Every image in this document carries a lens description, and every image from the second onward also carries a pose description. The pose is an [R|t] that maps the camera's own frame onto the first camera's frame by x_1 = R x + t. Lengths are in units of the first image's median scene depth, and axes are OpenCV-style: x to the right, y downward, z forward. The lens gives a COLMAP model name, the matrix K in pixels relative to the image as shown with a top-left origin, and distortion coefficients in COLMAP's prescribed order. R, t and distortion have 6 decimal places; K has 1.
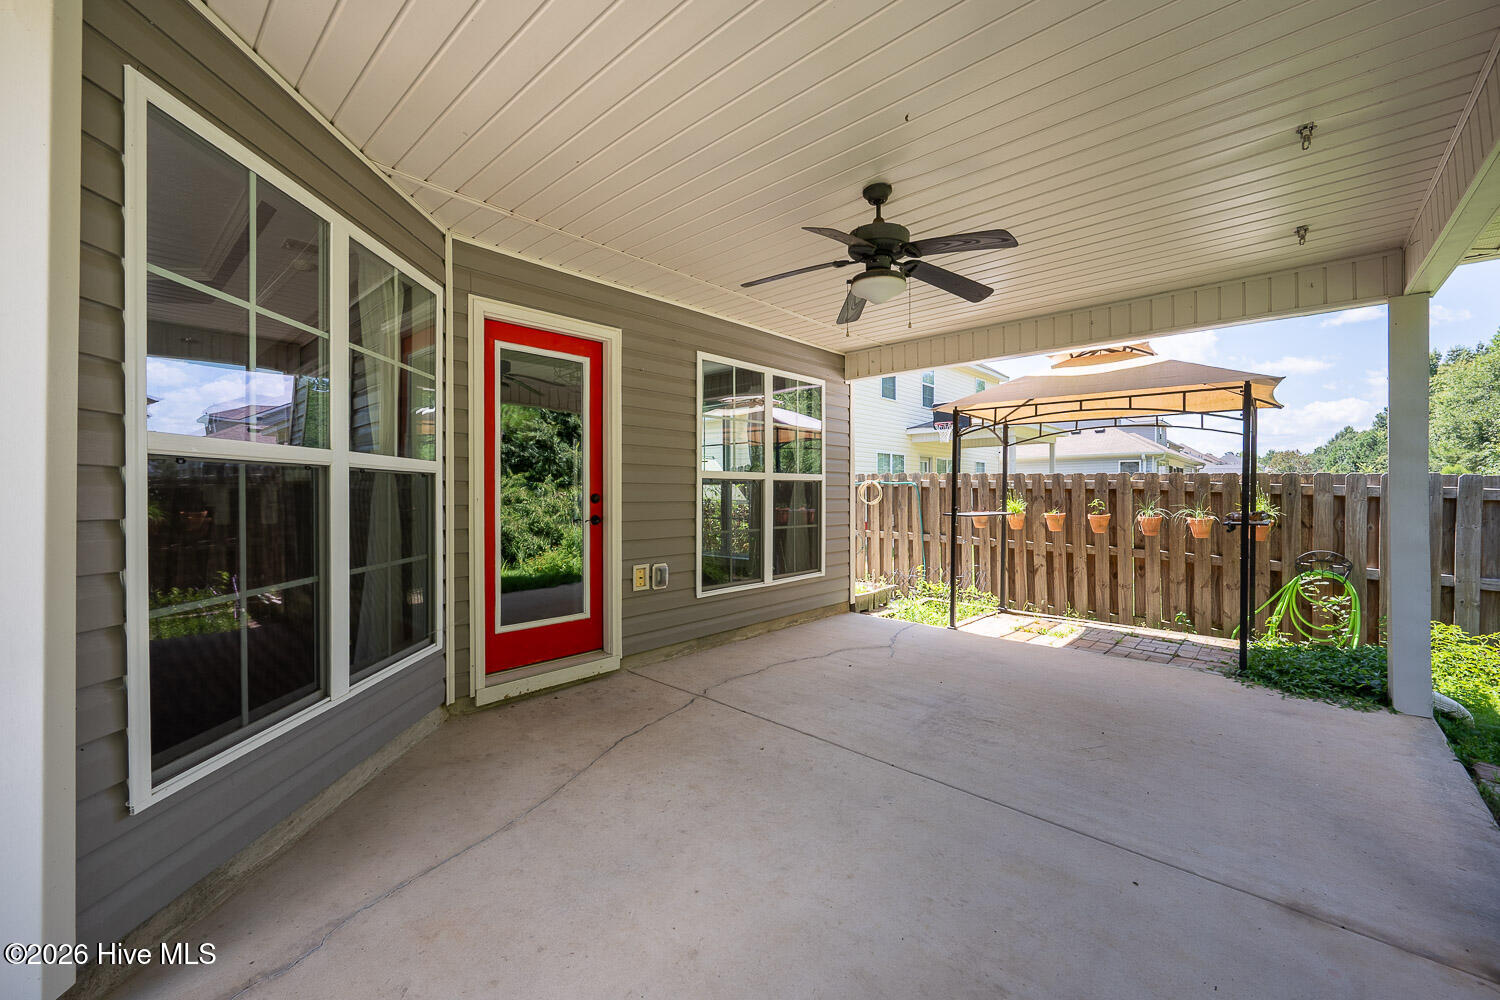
lens RADIAL K [[600.9, 0, 757.4], [0, 600.9, 492.3], [0, 0, 1]] dist [0.000992, -0.000401]
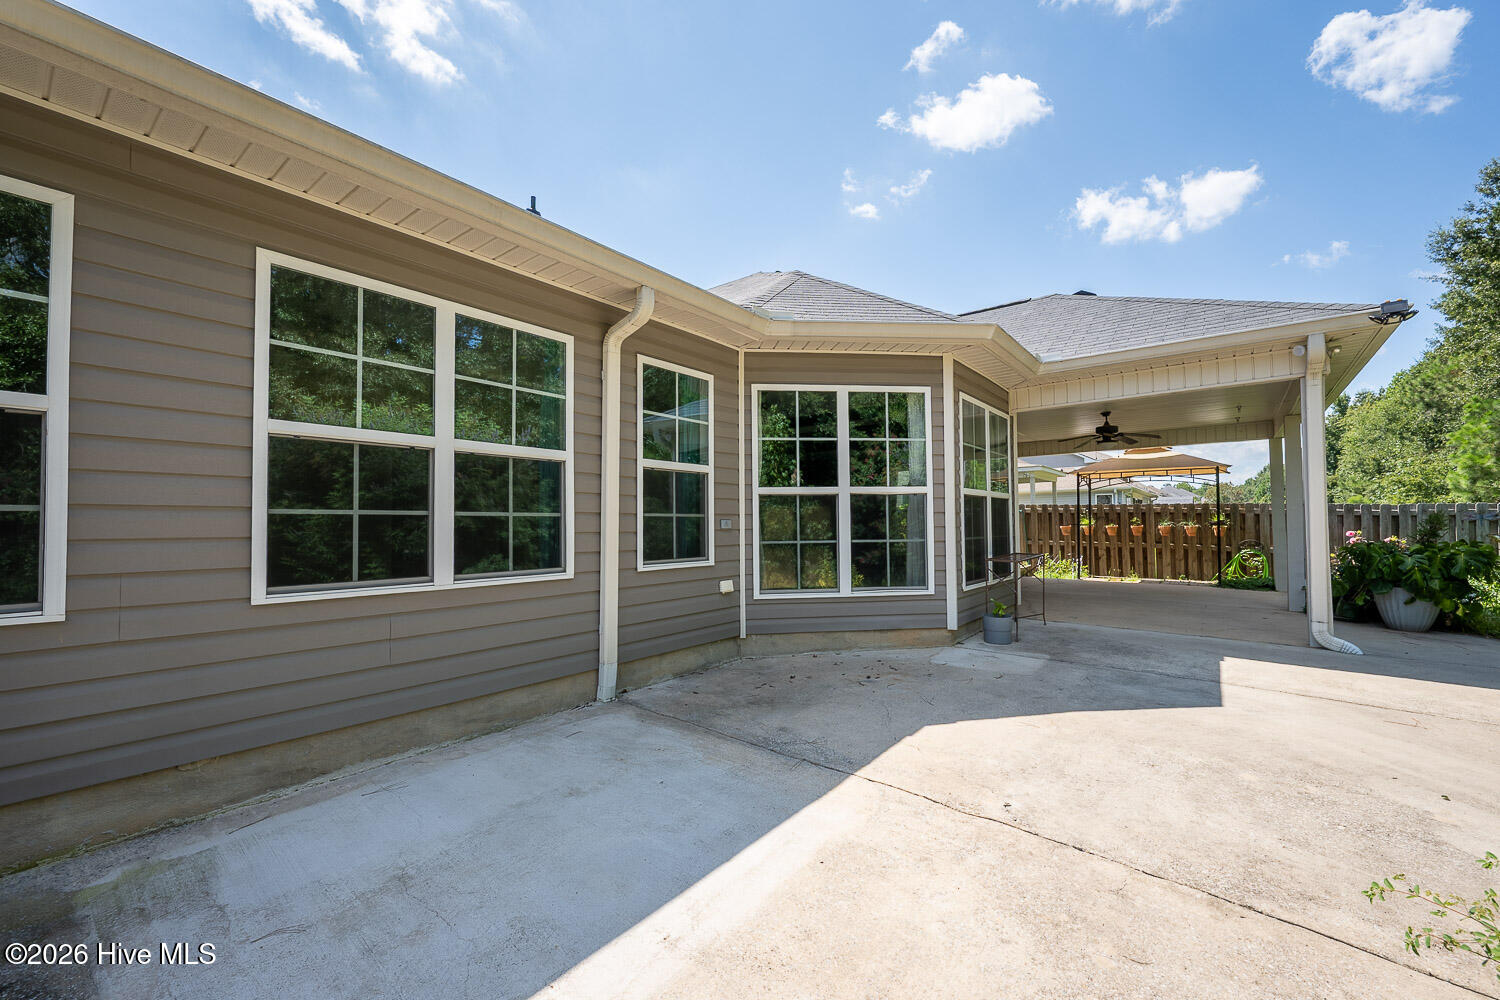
lens RADIAL K [[600.9, 0, 741.9], [0, 600.9, 507.1], [0, 0, 1]] dist [0.000992, -0.000401]
pose [[0.998766, -0.006226, 0.049264, -0.773187], [0.007696, 0.999529, -0.029719, 0.025487], [-0.049056, 0.030062, 0.998344, -0.836081]]
